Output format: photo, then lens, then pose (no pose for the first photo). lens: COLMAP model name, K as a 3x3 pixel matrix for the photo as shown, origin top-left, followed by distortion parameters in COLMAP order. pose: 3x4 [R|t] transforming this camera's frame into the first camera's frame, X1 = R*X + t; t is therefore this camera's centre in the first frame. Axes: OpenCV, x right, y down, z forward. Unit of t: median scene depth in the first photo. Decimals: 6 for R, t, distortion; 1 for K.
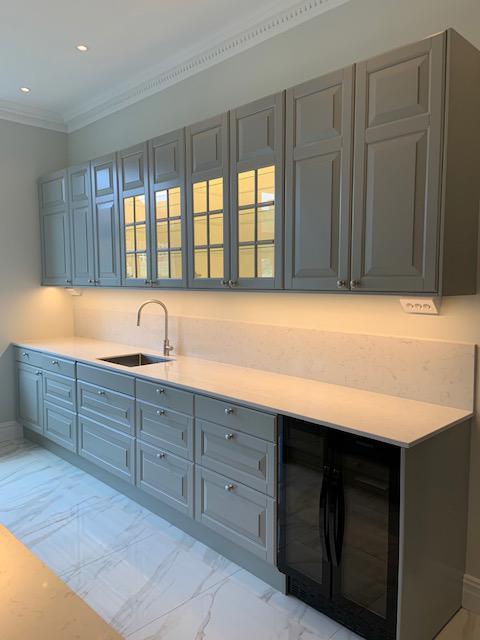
lens RADIAL K [[495.4, 0, 245.3], [0, 495.4, 319.0], [0, 0, 1]] dist [0.051810, -0.020154]
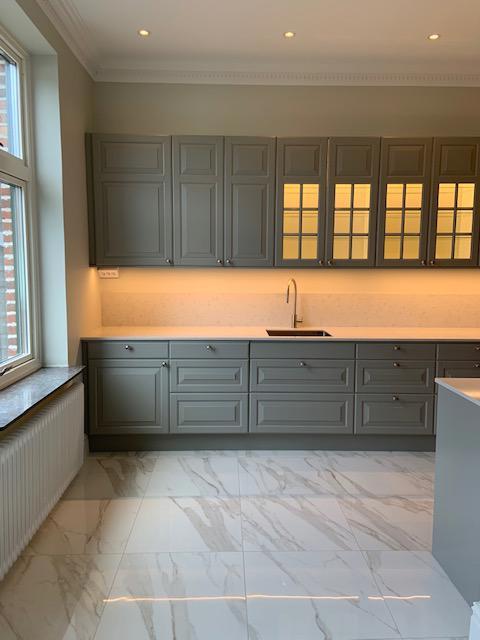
lens RADIAL K [[495.4, 0, 244.4], [0, 495.4, 322.4], [0, 0, 1]] dist [0.051810, -0.020154]
pose [[0.679192, -0.081305, 0.729444, -1.130016], [0.055553, 0.996689, 0.059367, -0.013819], [-0.731855, 0.000202, 0.681460, 0.345545]]
